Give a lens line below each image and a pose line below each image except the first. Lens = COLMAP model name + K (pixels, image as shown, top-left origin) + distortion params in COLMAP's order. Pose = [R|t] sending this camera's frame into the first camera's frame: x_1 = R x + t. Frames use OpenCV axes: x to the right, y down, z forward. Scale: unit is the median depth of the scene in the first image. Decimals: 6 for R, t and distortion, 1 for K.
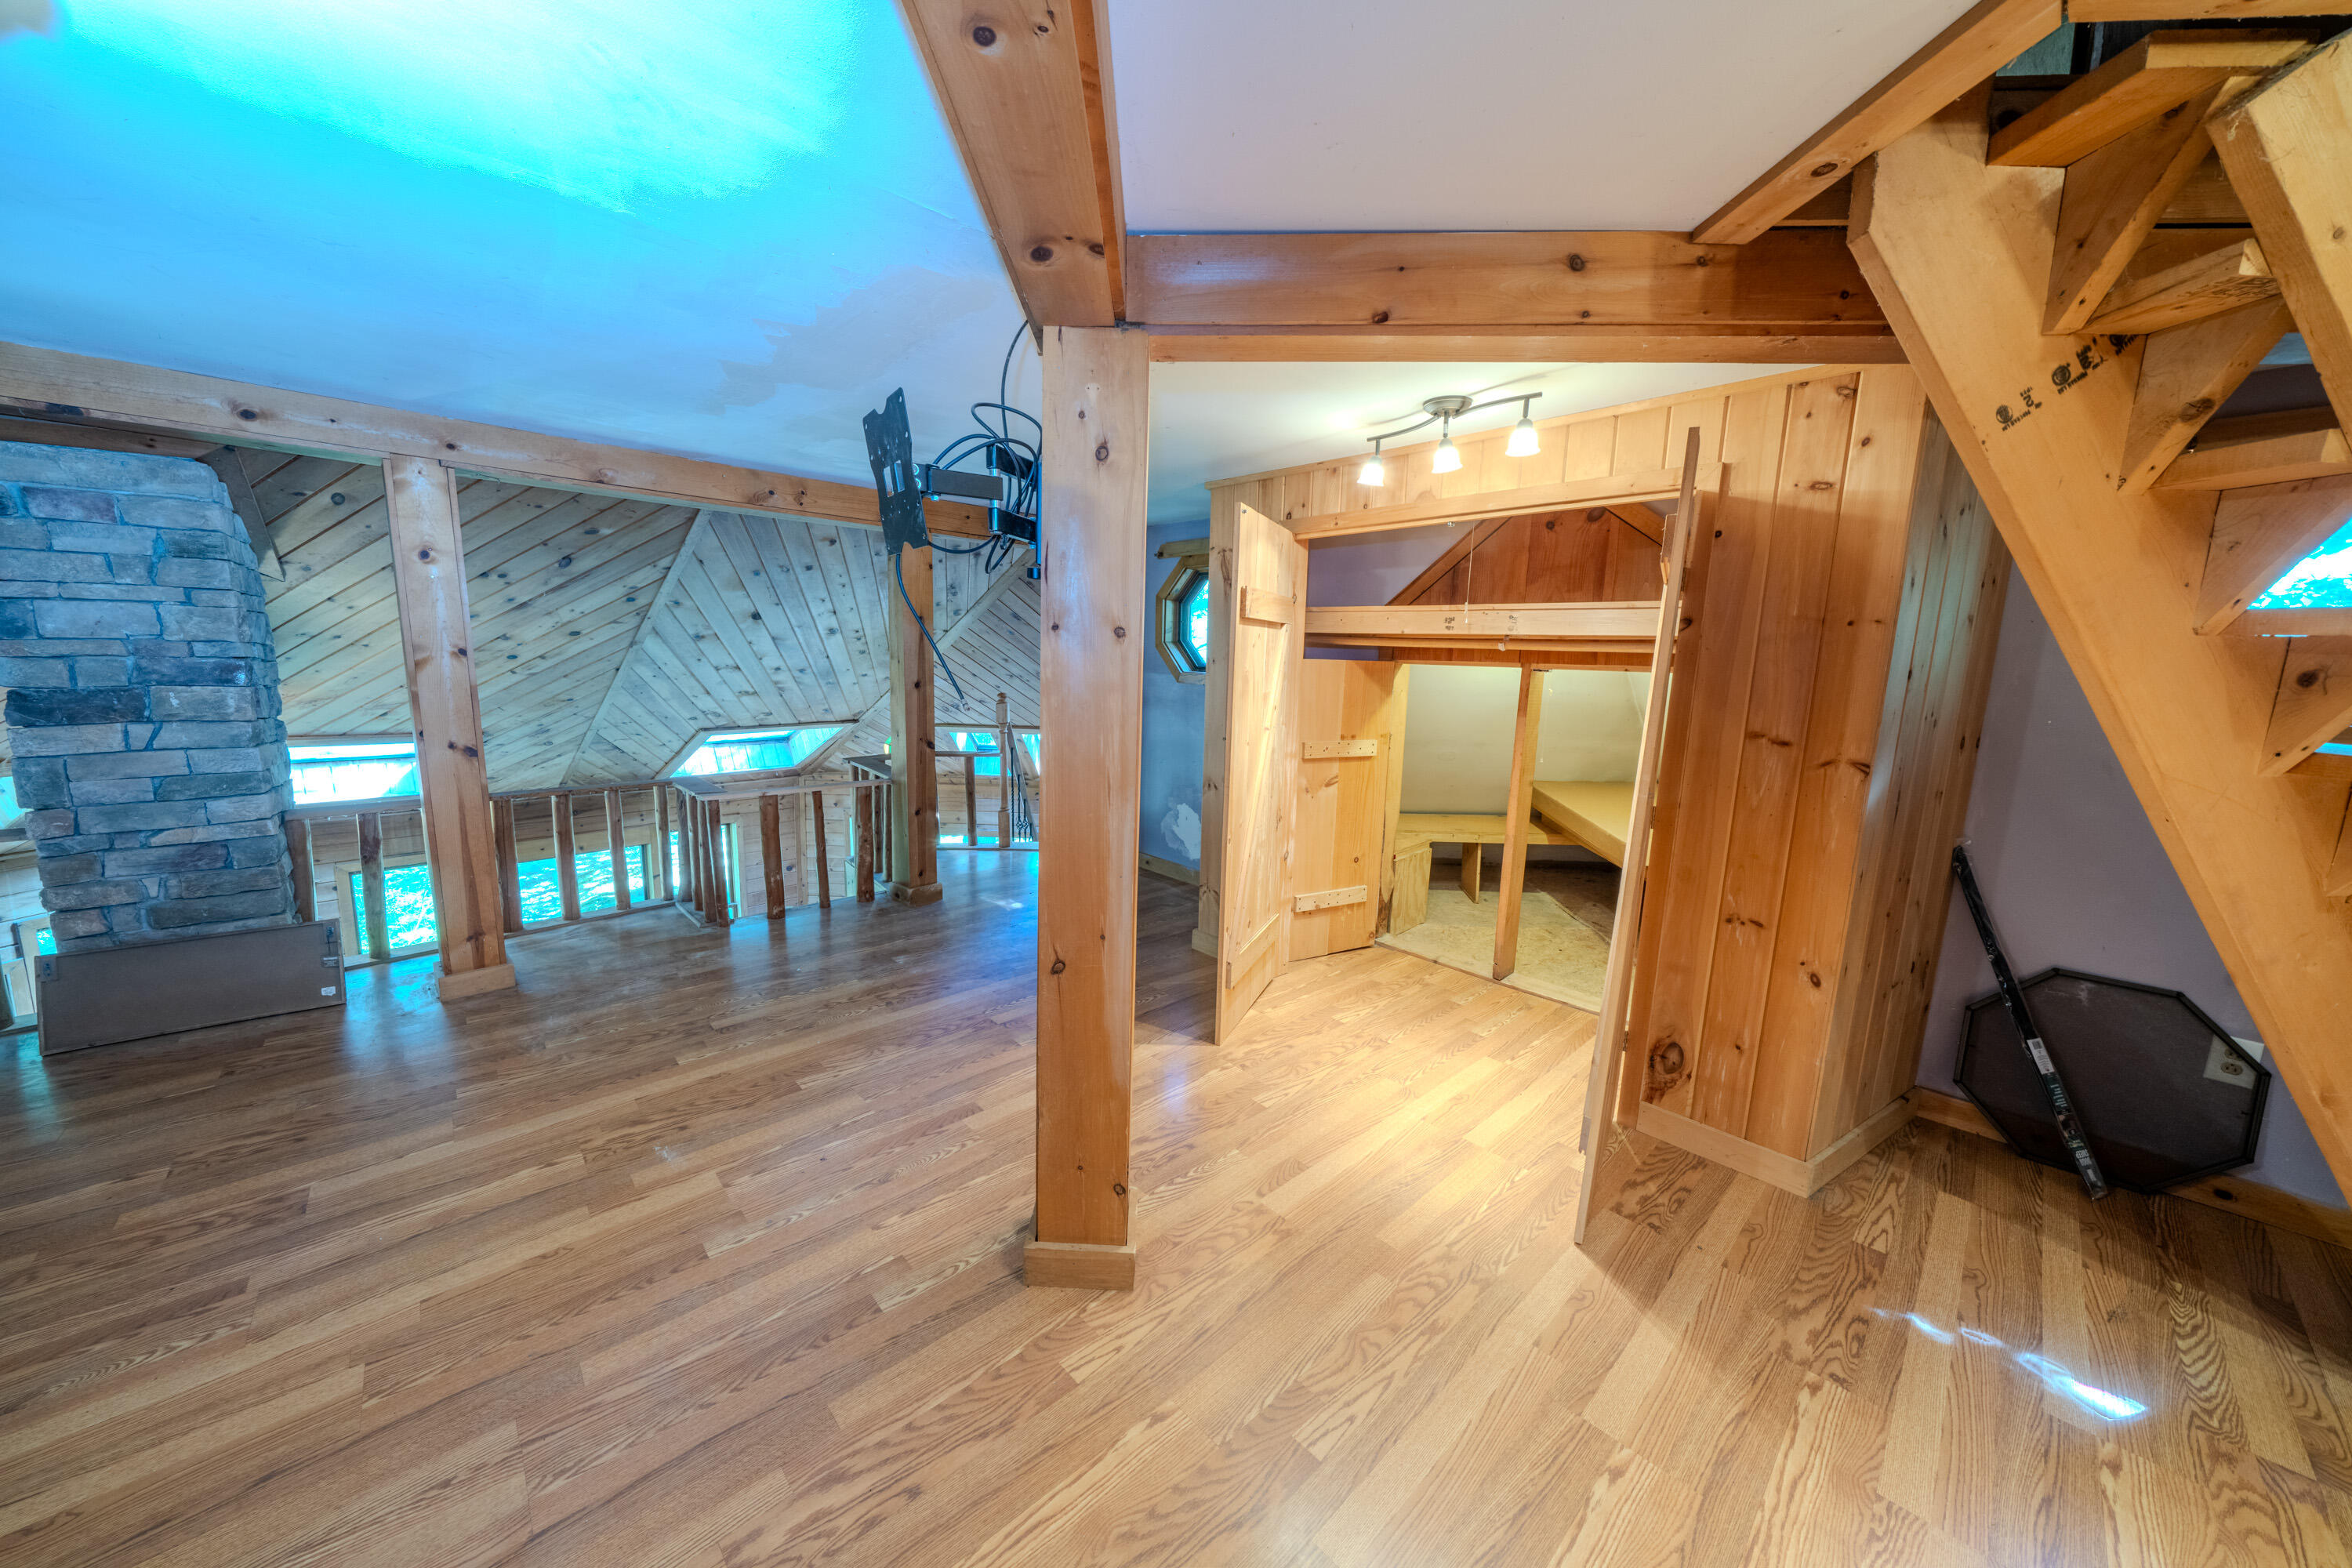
lens RADIAL K [[802.1, 0, 1166.7], [0, 802.1, 780.3], [0, 0, 1]] dist [-0.005883, 0.000356]
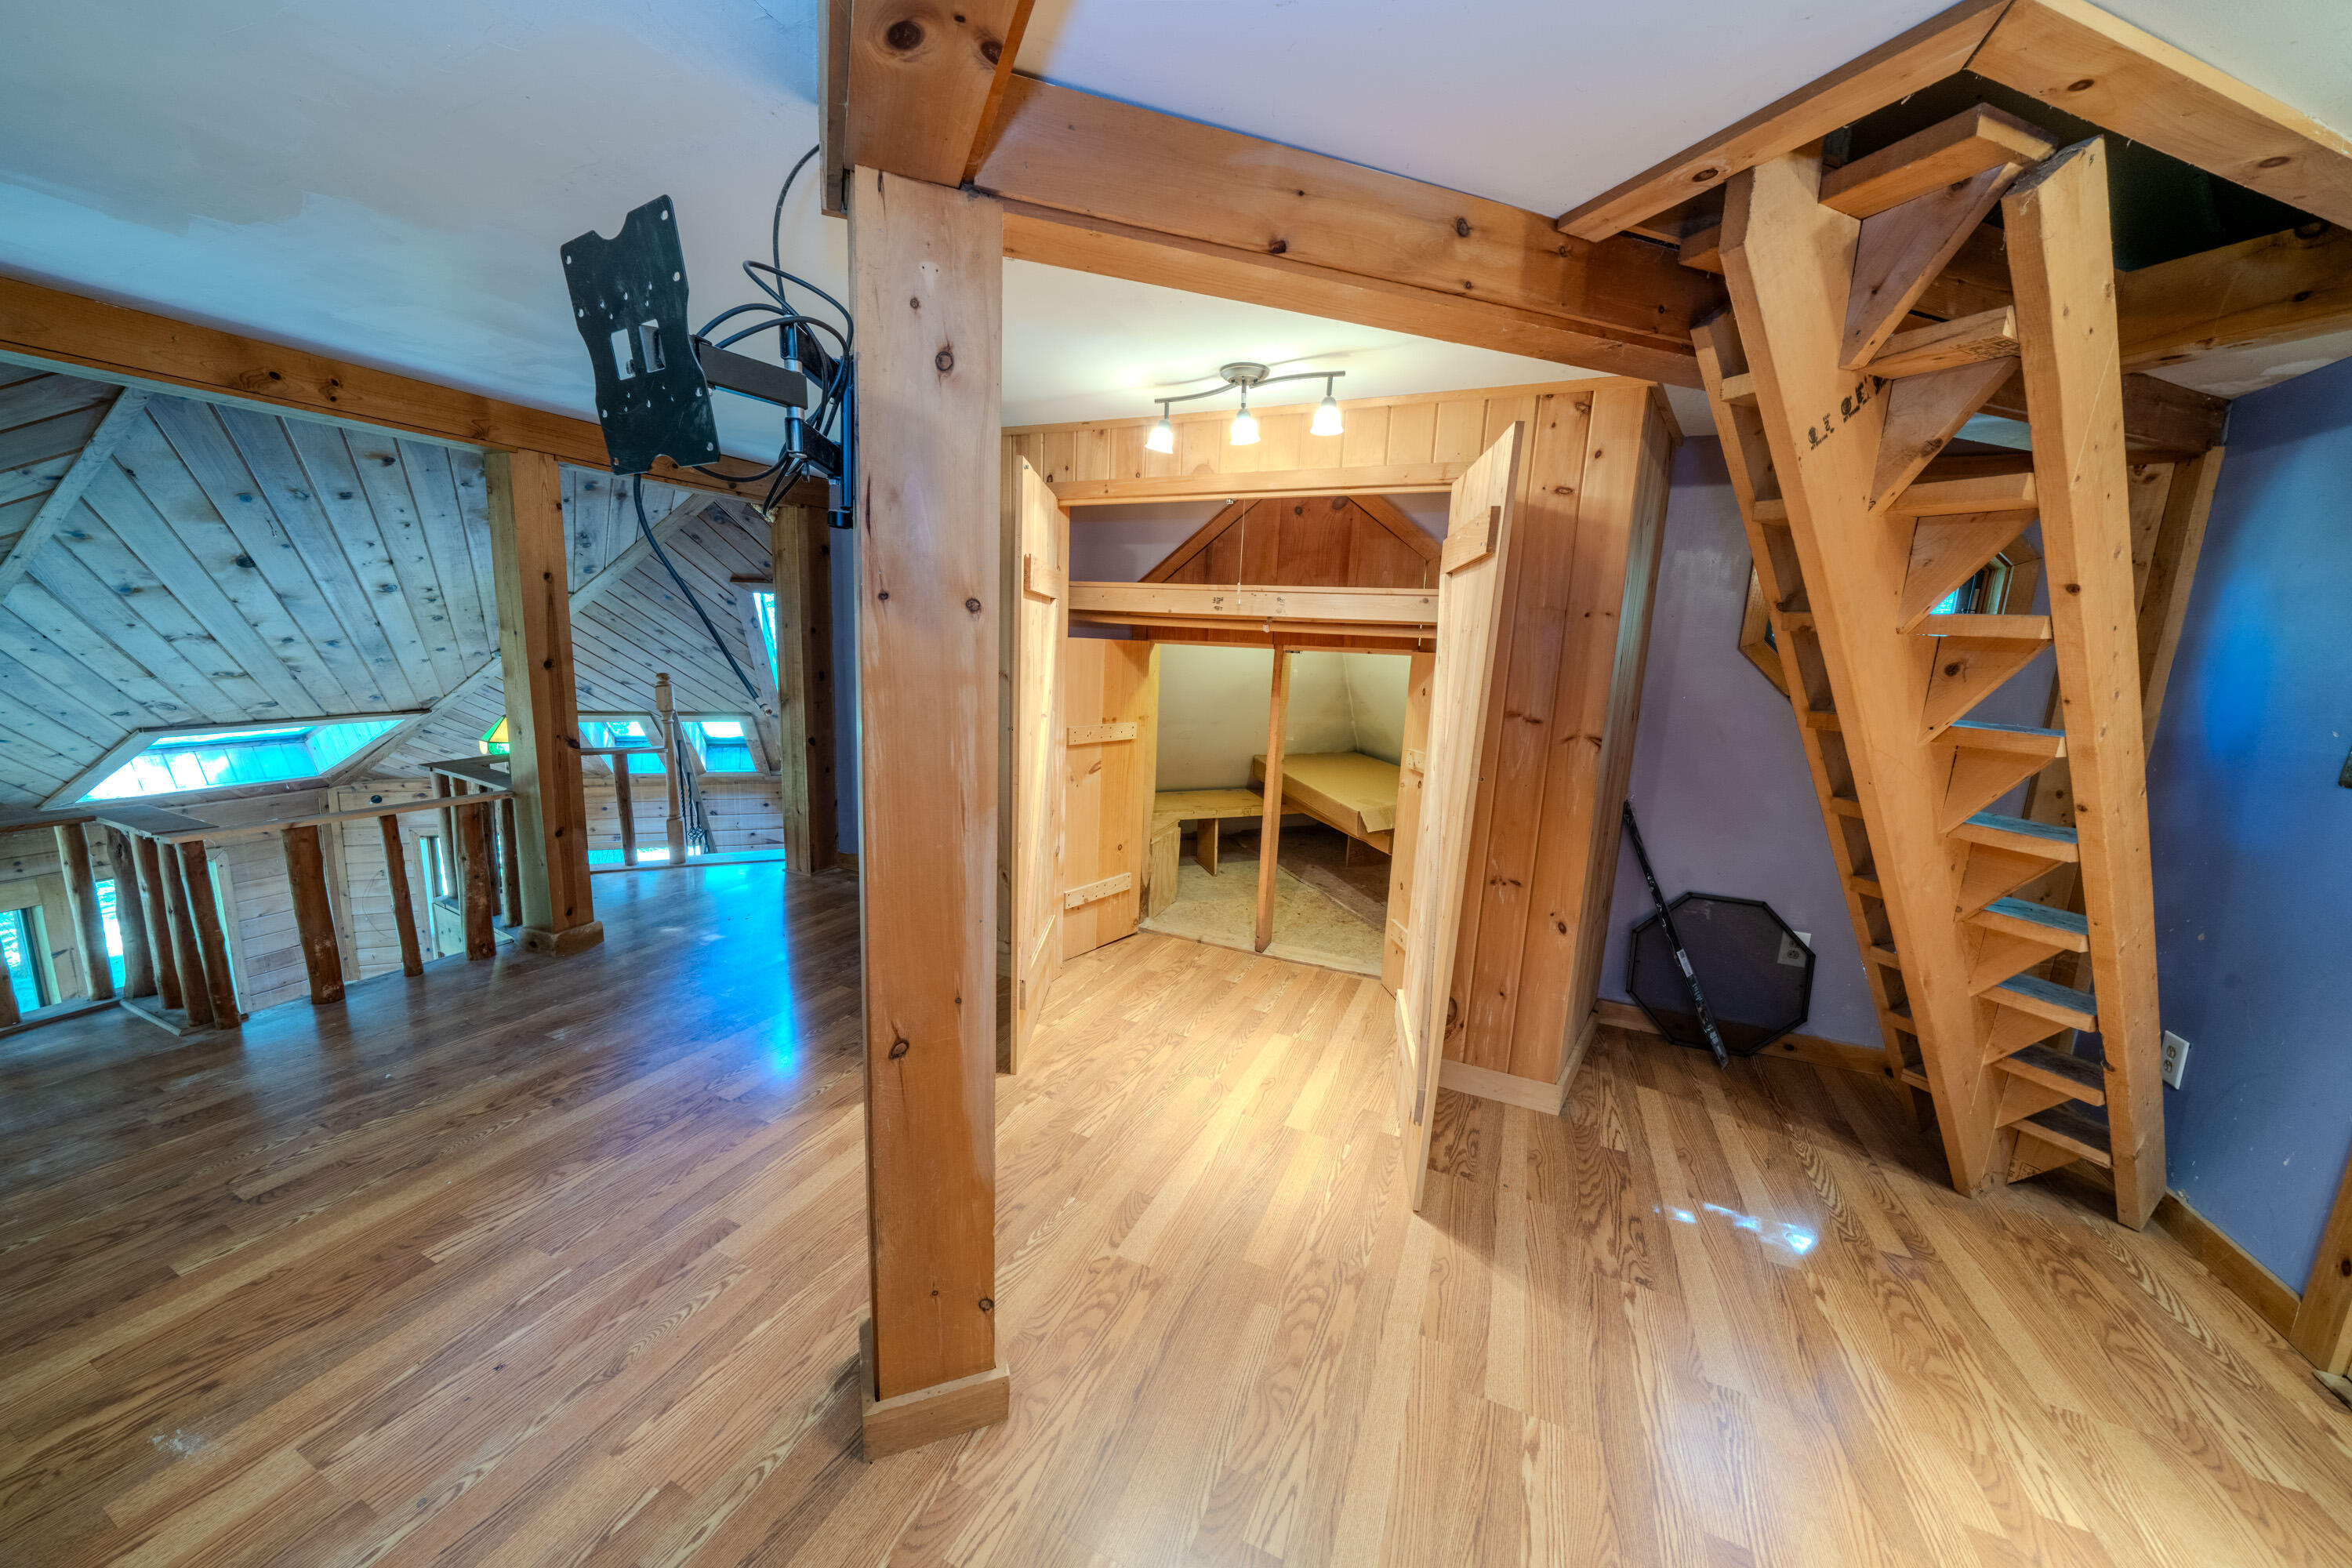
lens RADIAL K [[802.1, 0, 1166.7], [0, 802.1, 780.3], [0, 0, 1]] dist [-0.005883, 0.000356]
pose [[0.921603, -0.054641, 0.384267, -0.131179], [0.042819, 0.998311, 0.039259, -0.028152], [-0.385764, -0.019727, 0.922387, 0.154067]]
